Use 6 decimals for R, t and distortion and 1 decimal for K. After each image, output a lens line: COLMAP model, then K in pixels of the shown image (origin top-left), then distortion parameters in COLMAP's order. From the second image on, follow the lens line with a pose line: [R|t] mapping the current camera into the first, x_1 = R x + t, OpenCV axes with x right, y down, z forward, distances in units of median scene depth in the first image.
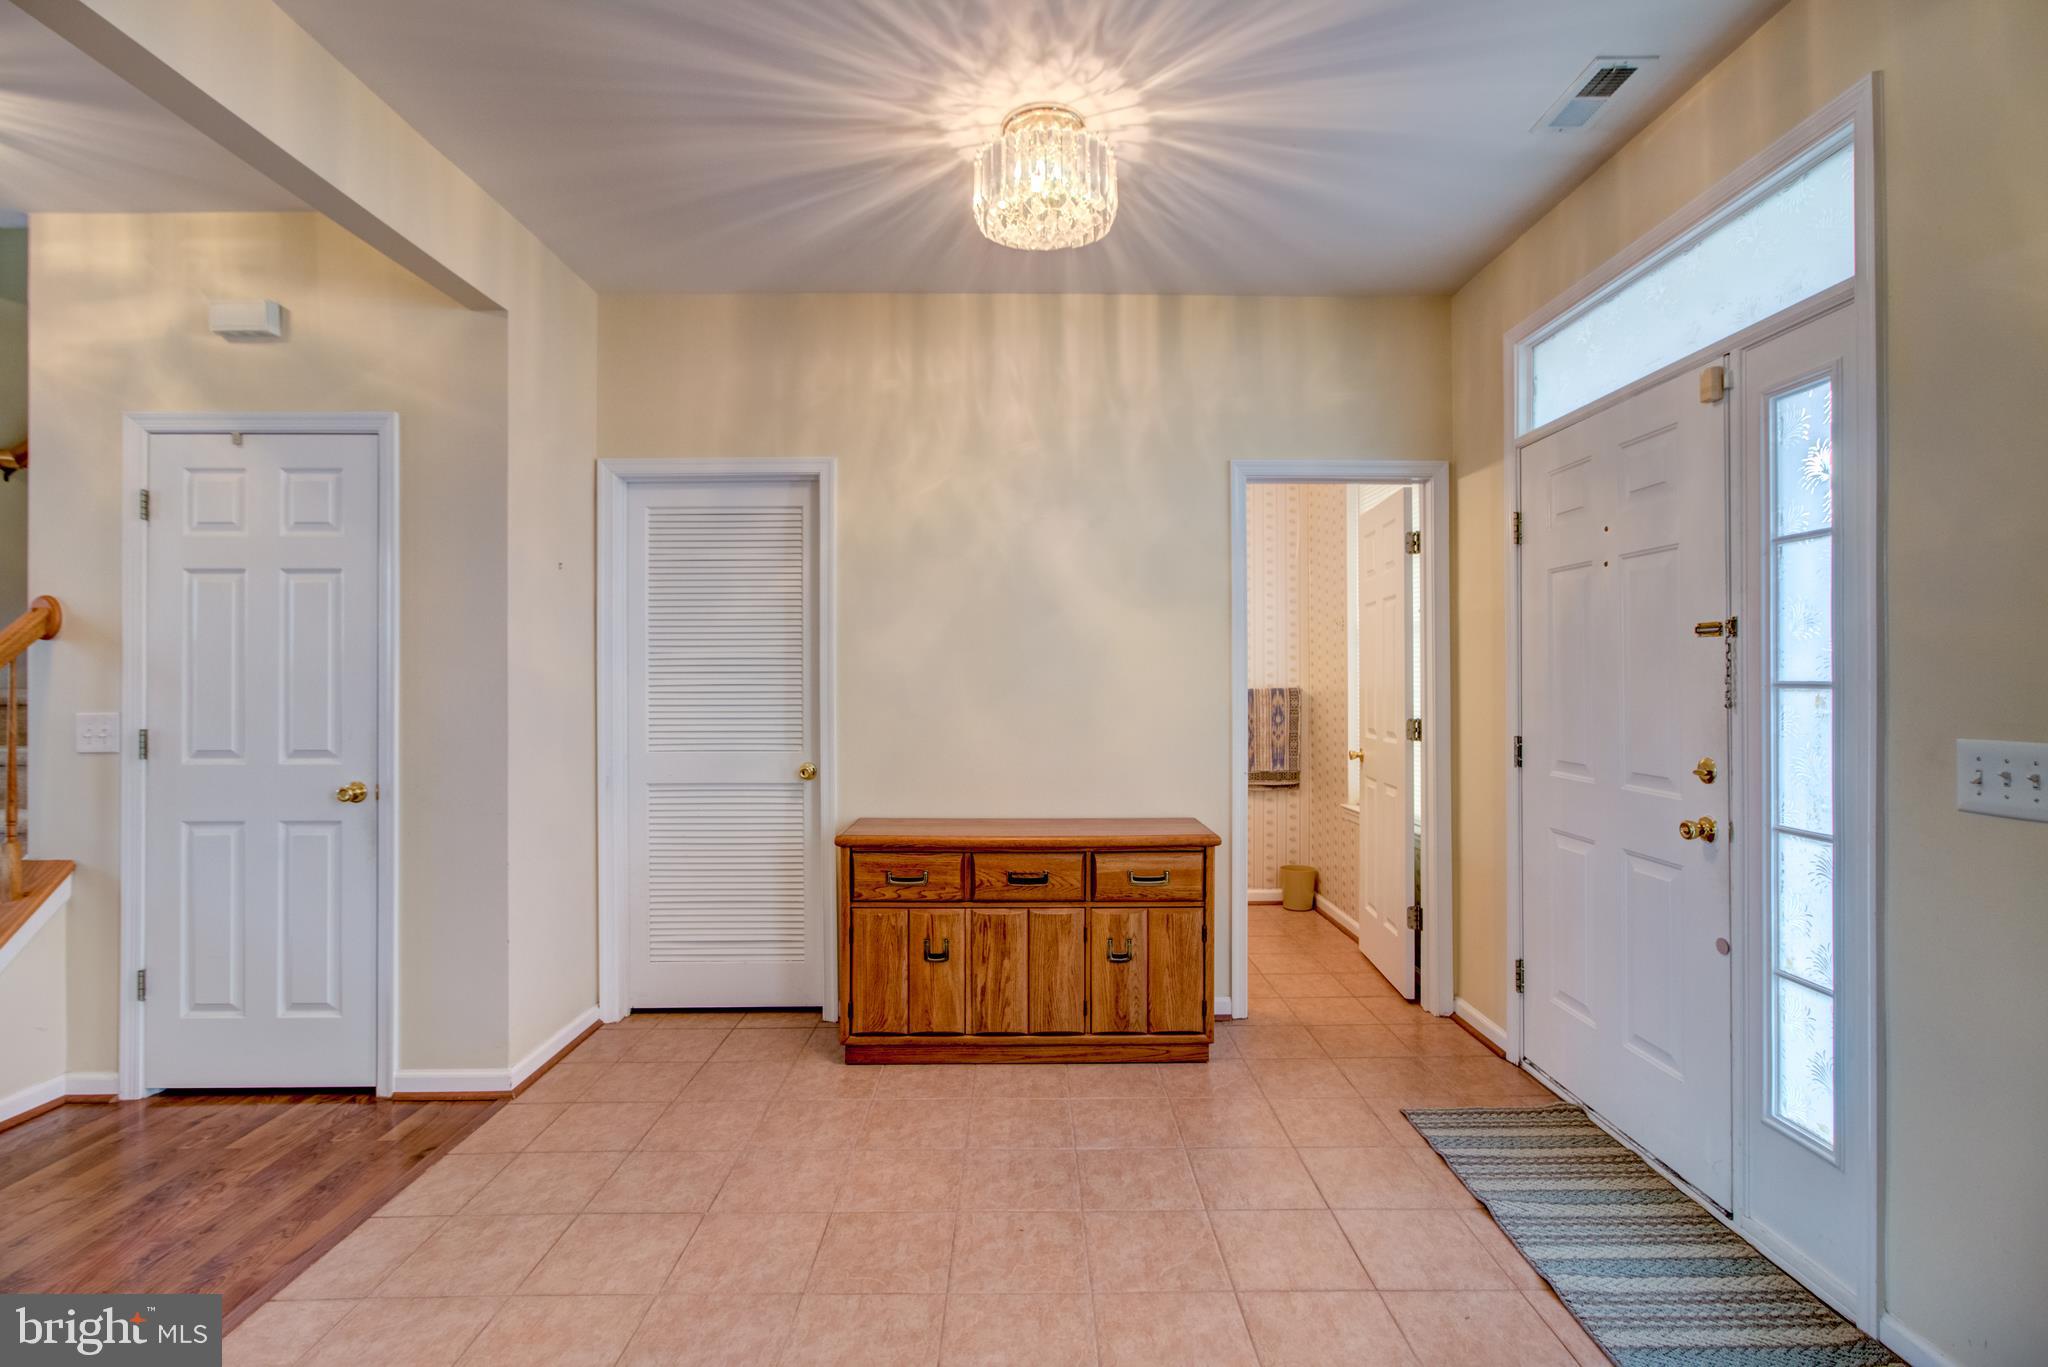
lens RADIAL K [[960.0, 0, 1029.1], [0, 960.0, 670.3], [0, 0, 1]] dist [-0.000634, 0.004848]
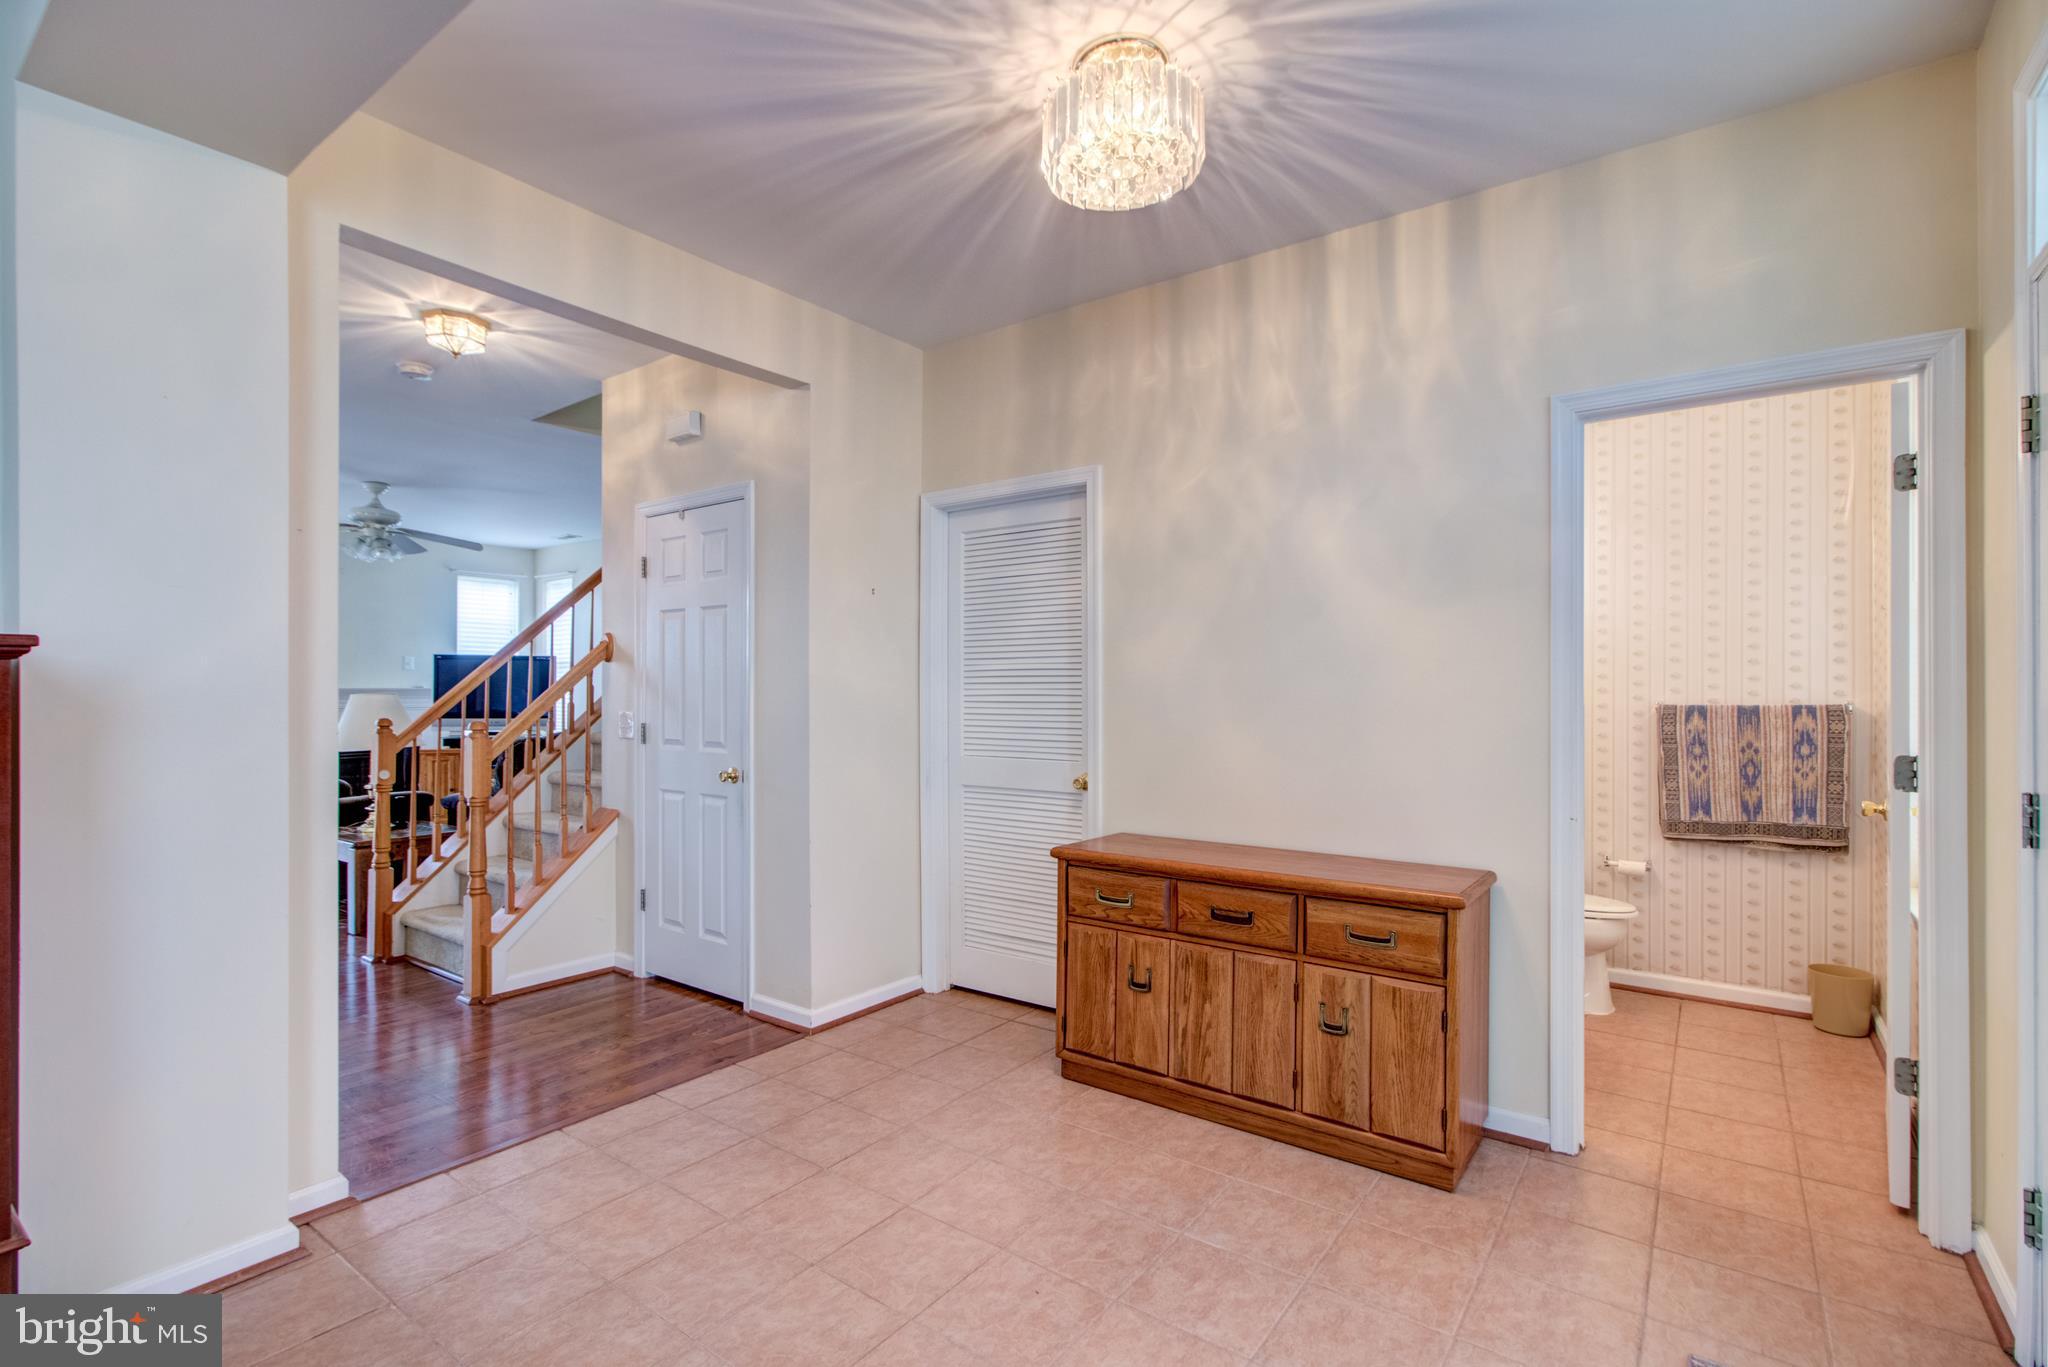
lens RADIAL K [[953.6, 0, 1024.0], [0, 953.6, 683.5], [0, 0, 1]] dist [-0.013518, 0.014854]
pose [[0.798404, -0.002073, -0.602118, 0.371651], [0.001885, 0.999998, -0.000943, 0.004580], [0.602119, -0.000382, 0.798406, 0.192153]]
